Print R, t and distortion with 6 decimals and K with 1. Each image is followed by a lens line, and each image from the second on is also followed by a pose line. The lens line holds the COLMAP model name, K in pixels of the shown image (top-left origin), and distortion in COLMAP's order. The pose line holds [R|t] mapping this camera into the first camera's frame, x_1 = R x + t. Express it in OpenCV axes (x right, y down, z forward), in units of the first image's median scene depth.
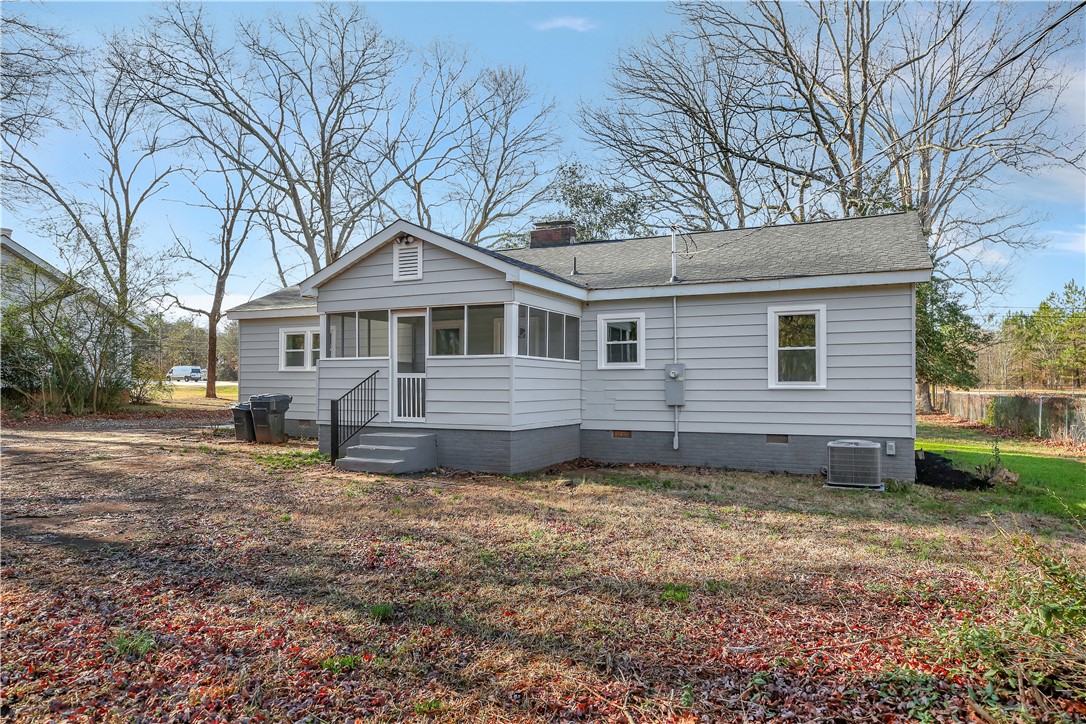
lens RADIAL K [[694.6, 0, 543.0], [0, 694.6, 366.7], [0, 0, 1]] dist [-0.009283, -0.001399]
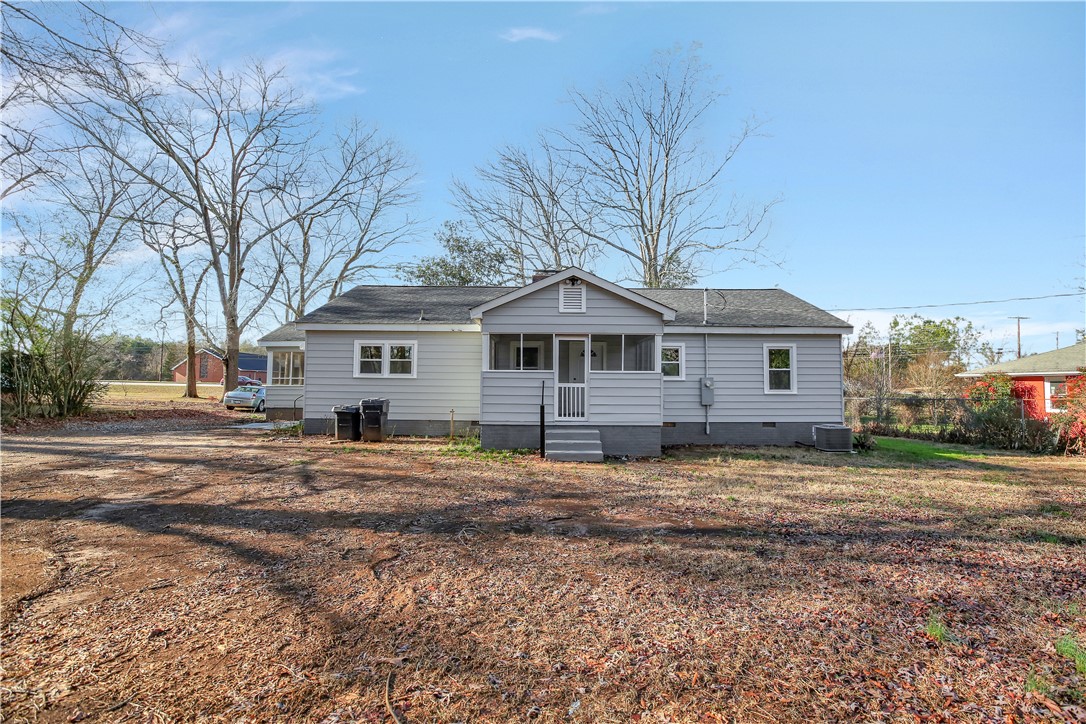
lens RADIAL K [[499.0, 0, 543.0], [0, 499.0, 363.8], [0, 0, 1]] dist [-0.032049, 0.006376]
pose [[0.907240, 0.022210, 0.420026, -0.628872], [-0.017169, 0.999728, -0.015780, -0.011773], [-0.420262, 0.007105, 0.907375, 0.167357]]
